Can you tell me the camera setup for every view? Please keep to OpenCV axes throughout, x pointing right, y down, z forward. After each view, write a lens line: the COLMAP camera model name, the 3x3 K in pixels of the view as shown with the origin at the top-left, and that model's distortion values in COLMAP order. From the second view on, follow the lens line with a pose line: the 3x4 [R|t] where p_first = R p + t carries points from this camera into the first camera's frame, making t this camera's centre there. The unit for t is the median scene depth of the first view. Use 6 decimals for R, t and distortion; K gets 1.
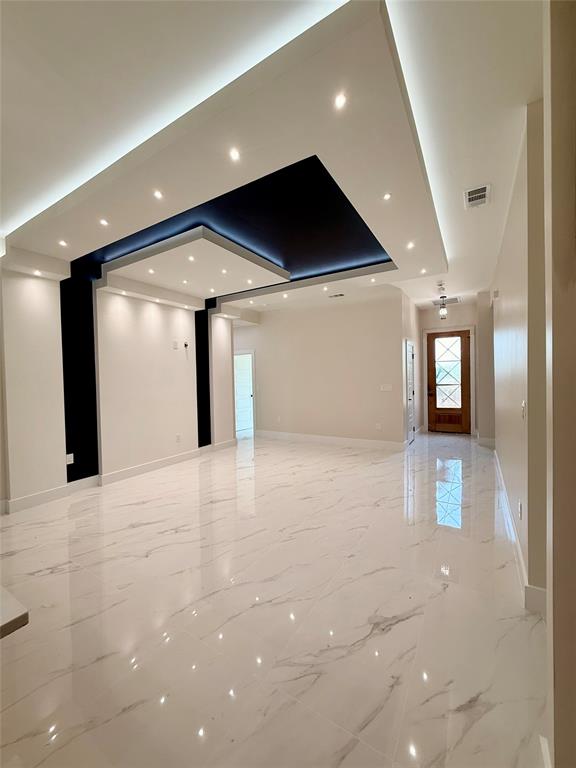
lens RADIAL K [[305.1, 0, 289.5], [0, 305.1, 382.2], [0, 0, 1]] dist [0.000710, 0.000815]
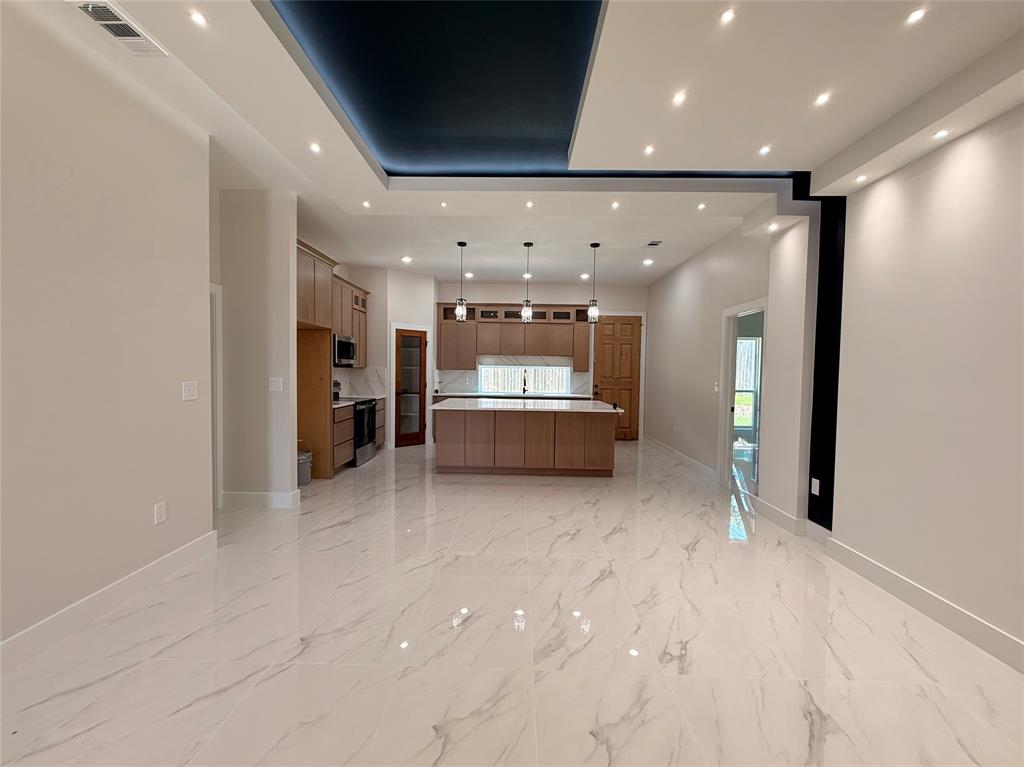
lens RADIAL K [[431.7, 0, 508.8], [0, 431.7, 385.8], [0, 0, 1]] dist [0.000549, 0.000096]
pose [[-0.864558, 0.025354, -0.501892, 0.319811], [-0.008689, 0.997823, 0.065374, -0.016650], [0.502457, 0.060880, -0.862456, 1.585331]]
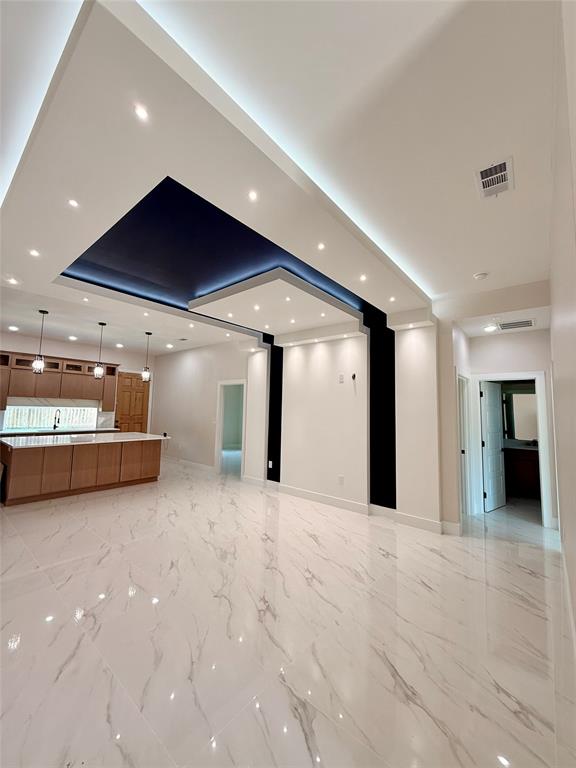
lens RADIAL K [[305.1, 0, 284.2], [0, 305.1, 383.6], [0, 0, 1]] dist [0.000710, 0.000815]
pose [[-0.157884, -0.067936, -0.985118, 0.843360], [-0.039422, 0.997269, -0.062456, -0.058482], [0.986670, 0.028975, -0.160131, 1.418387]]
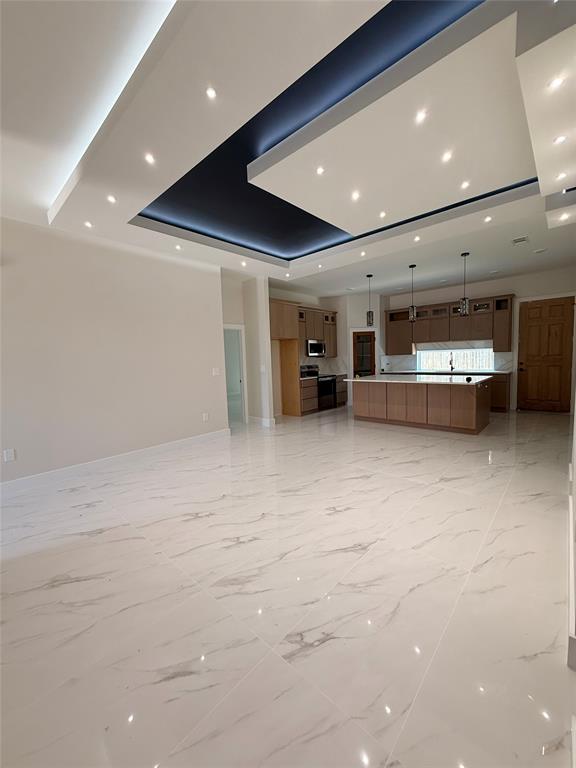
lens RADIAL K [[305.1, 0, 288.6], [0, 305.1, 381.7], [0, 0, 1]] dist [0.000710, 0.000815]
pose [[-0.980528, 0.039666, 0.192333, -0.202853], [0.059113, 0.993581, 0.096452, -0.023970], [-0.187272, 0.105943, -0.976578, 1.966791]]
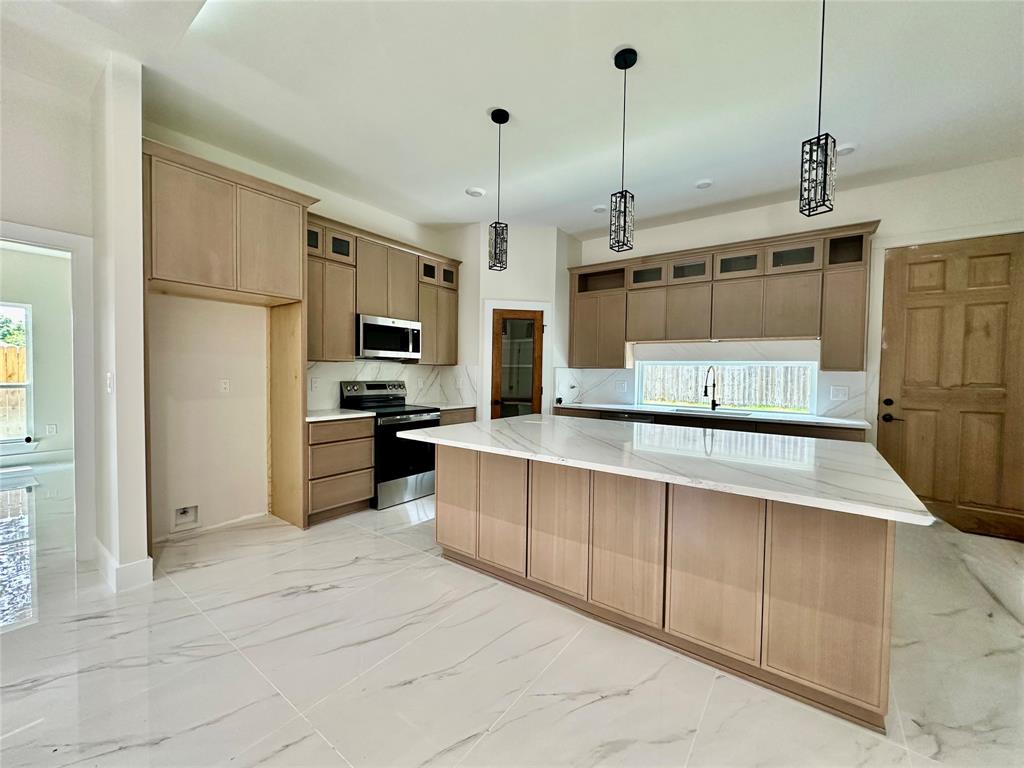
lens RADIAL K [[407.2, 0, 510.9], [0, 407.2, 383.1], [0, 0, 1]] dist [-0.005778, 0.000097]
pose [[-0.995678, 0.001437, 0.092858, -0.436171], [0.005930, 0.998824, 0.048124, 0.033249], [-0.092679, 0.048467, -0.994516, 0.879079]]
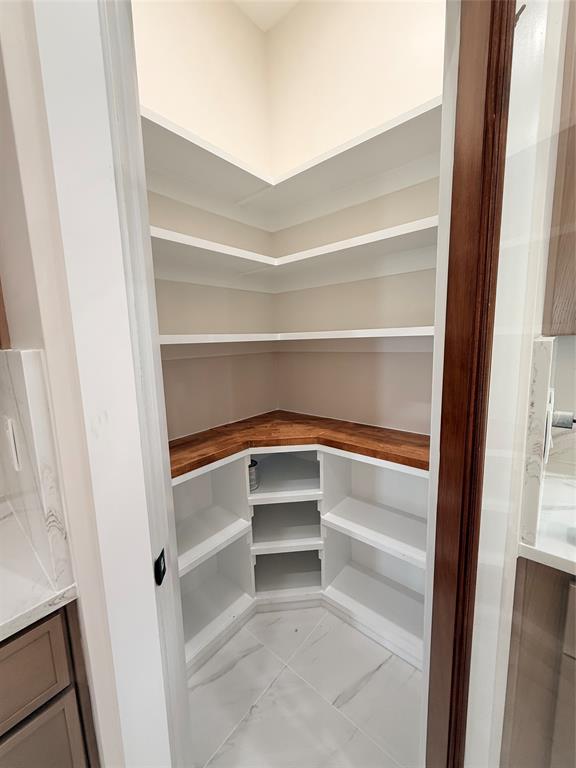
lens RADIAL K [[305.1, 0, 285.9], [0, 305.1, 384.8], [0, 0, 1]] dist [0.000710, 0.000815]
pose [[-0.986665, 0.027558, 0.160412, -0.342780], [0.054229, 0.984909, 0.164356, 0.037827], [-0.153462, 0.170863, -0.973270, -0.326290]]
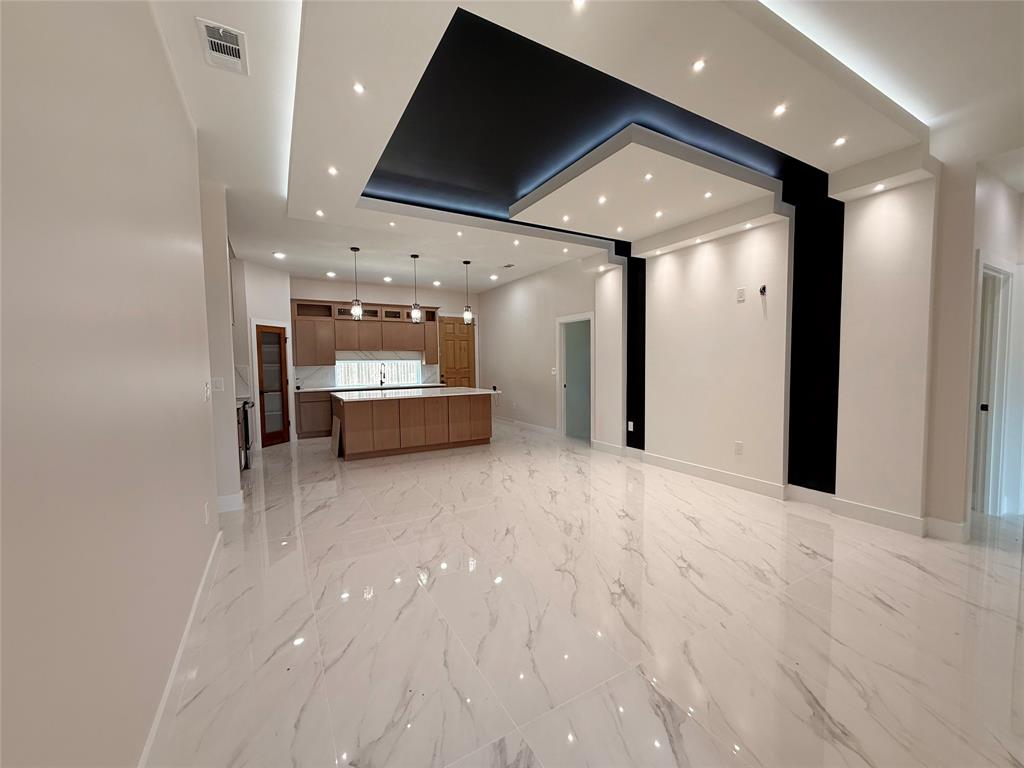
lens RADIAL K [[406.8, 0, 507.4], [0, 406.8, 386.1], [0, 0, 1]] dist [0.000710, 0.000815]
pose [[-0.483828, 0.076563, -0.871808, 0.829892], [0.005543, 0.996414, 0.084430, -0.019657], [0.875146, 0.036018, -0.482517, 1.437183]]
